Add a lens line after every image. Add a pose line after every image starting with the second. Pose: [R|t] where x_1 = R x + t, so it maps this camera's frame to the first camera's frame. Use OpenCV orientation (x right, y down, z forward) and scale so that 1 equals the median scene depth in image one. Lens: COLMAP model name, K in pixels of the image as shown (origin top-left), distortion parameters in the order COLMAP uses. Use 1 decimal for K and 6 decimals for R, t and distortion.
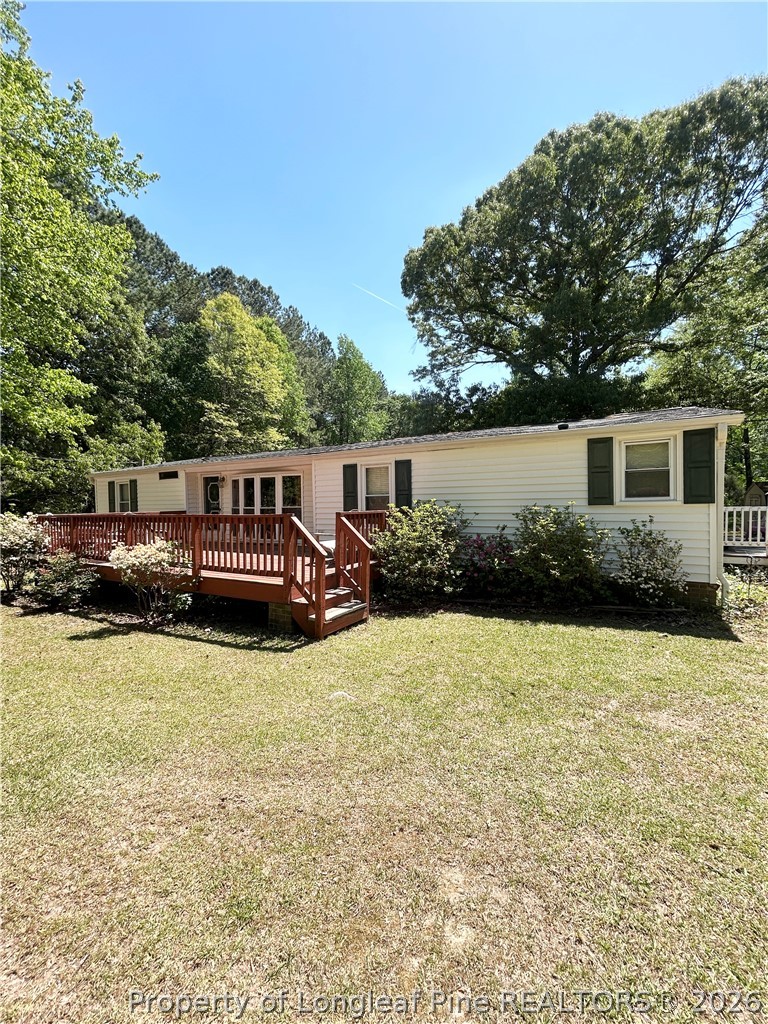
lens RADIAL K [[412.2, 0, 384.0], [0, 412.2, 512.0], [0, 0, 1]] dist [-0.007319, -0.000117]
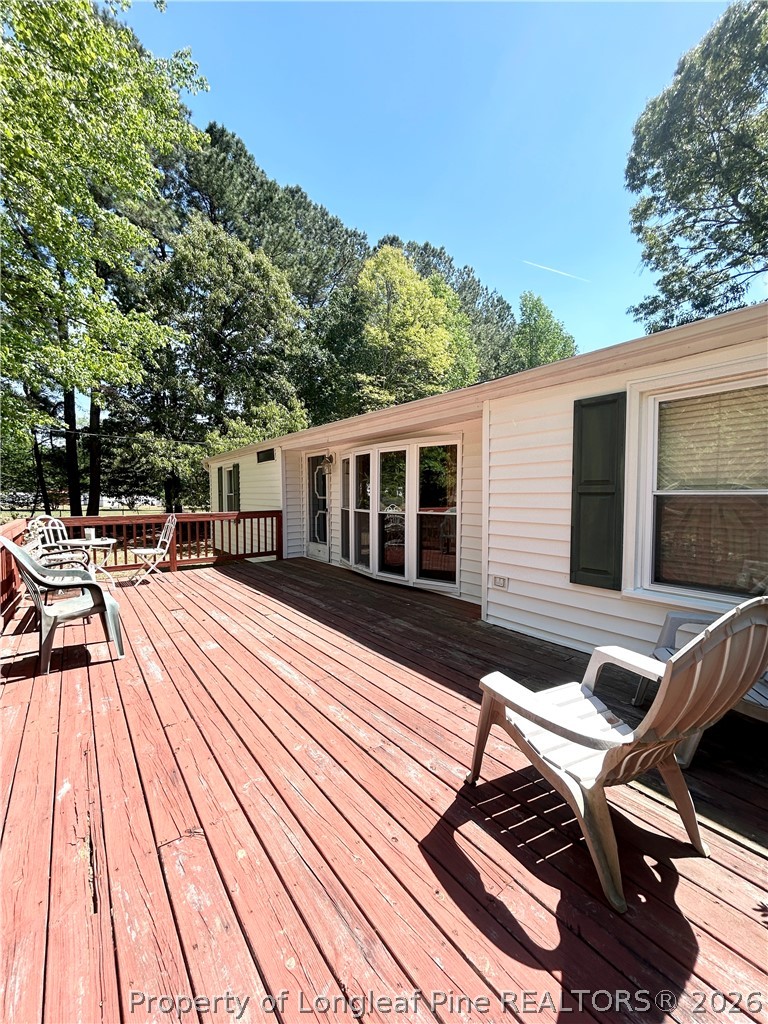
lens RADIAL K [[415.9, 0, 383.9], [0, 415.9, 517.6], [0, 0, 1]] dist [-0.007487, 0.000670]
pose [[0.918104, 0.035155, -0.394776, -0.071808], [-0.020015, 0.998900, 0.042404, -0.019772], [0.395833, -0.031030, 0.917798, 0.421939]]
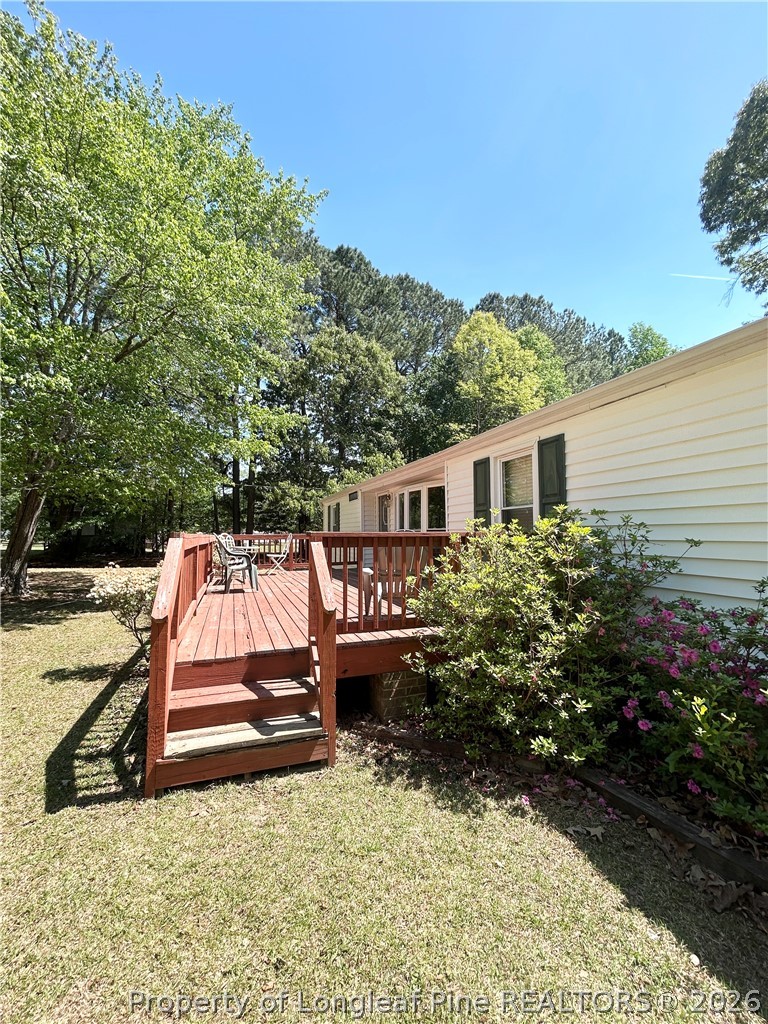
lens RADIAL K [[412.2, 0, 384.0], [0, 412.2, 512.0], [0, 0, 1]] dist [-0.007319, -0.000117]
pose [[0.763813, -0.025088, -0.644949, 0.136713], [-0.016182, 0.998186, -0.057993, 0.001604], [0.645234, 0.054733, 0.762022, 0.294157]]
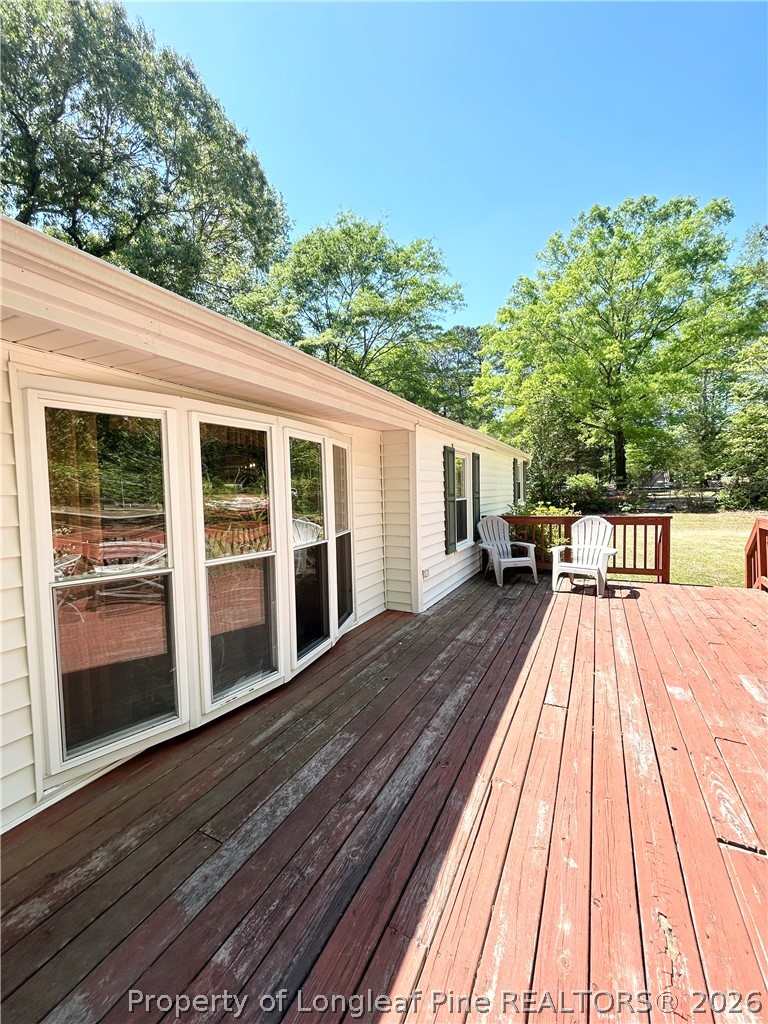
lens RADIAL K [[415.9, 0, 383.9], [0, 415.9, 517.6], [0, 0, 1]] dist [-0.007487, 0.000670]
pose [[-0.051570, -0.052521, 0.997287, -0.497502], [0.038631, 0.997764, 0.054544, -0.036092], [-0.997922, 0.041339, -0.049426, 0.794977]]
